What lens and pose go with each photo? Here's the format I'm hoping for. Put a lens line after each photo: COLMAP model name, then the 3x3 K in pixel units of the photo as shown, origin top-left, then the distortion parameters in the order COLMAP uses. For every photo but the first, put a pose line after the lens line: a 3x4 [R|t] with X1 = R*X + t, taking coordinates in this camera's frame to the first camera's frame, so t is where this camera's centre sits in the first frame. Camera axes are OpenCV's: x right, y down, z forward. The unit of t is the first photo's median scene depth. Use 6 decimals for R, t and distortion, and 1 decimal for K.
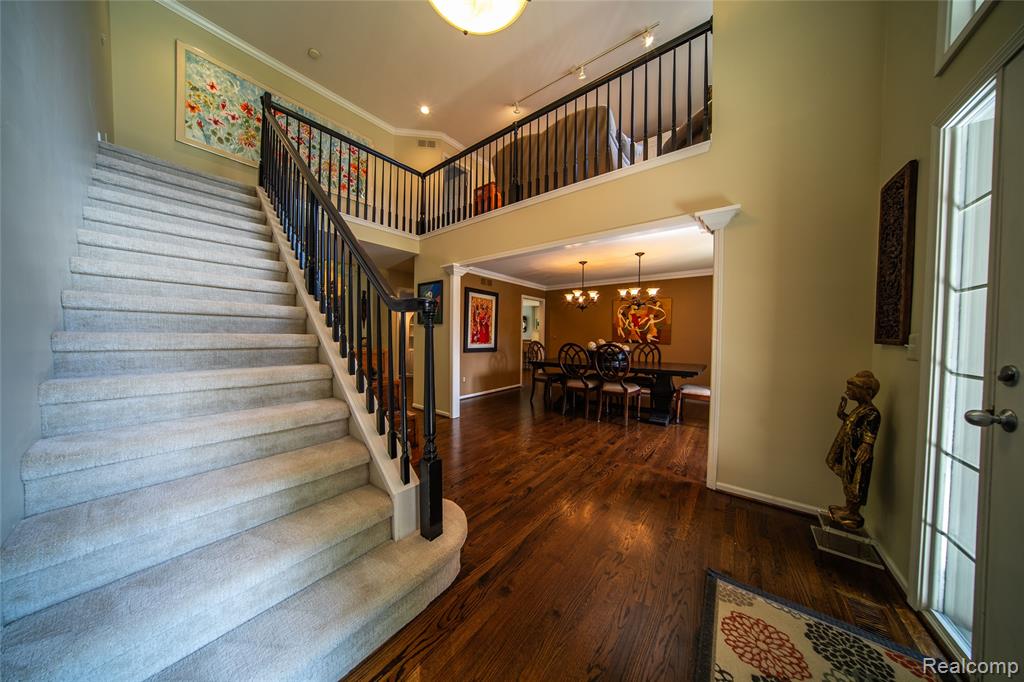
lens RADIAL K [[298.1, 0, 512.5], [0, 298.1, 342.4], [0, 0, 1]] dist [-0.001599, 0.000099]
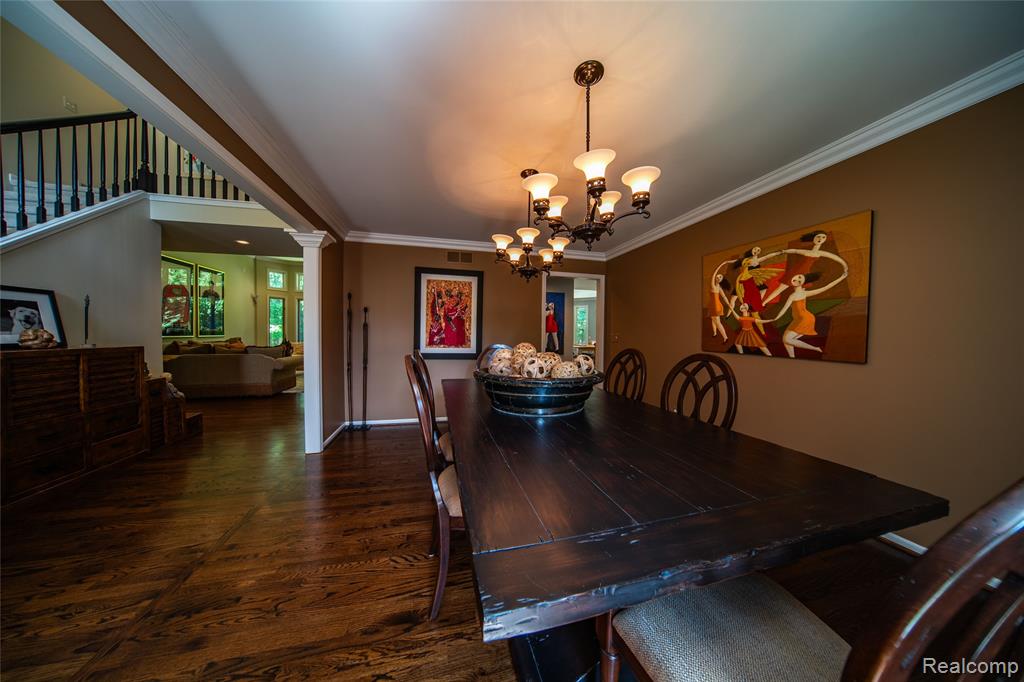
lens RADIAL K [[298.1, 0, 511.2], [0, 298.1, 339.6], [0, 0, 1]] dist [-0.001599, 0.000099]
pose [[0.785715, 0.009485, -0.618517, 0.421925], [-0.014815, 0.999884, -0.003487, -0.011772], [0.618412, 0.011903, 0.785764, 0.523154]]
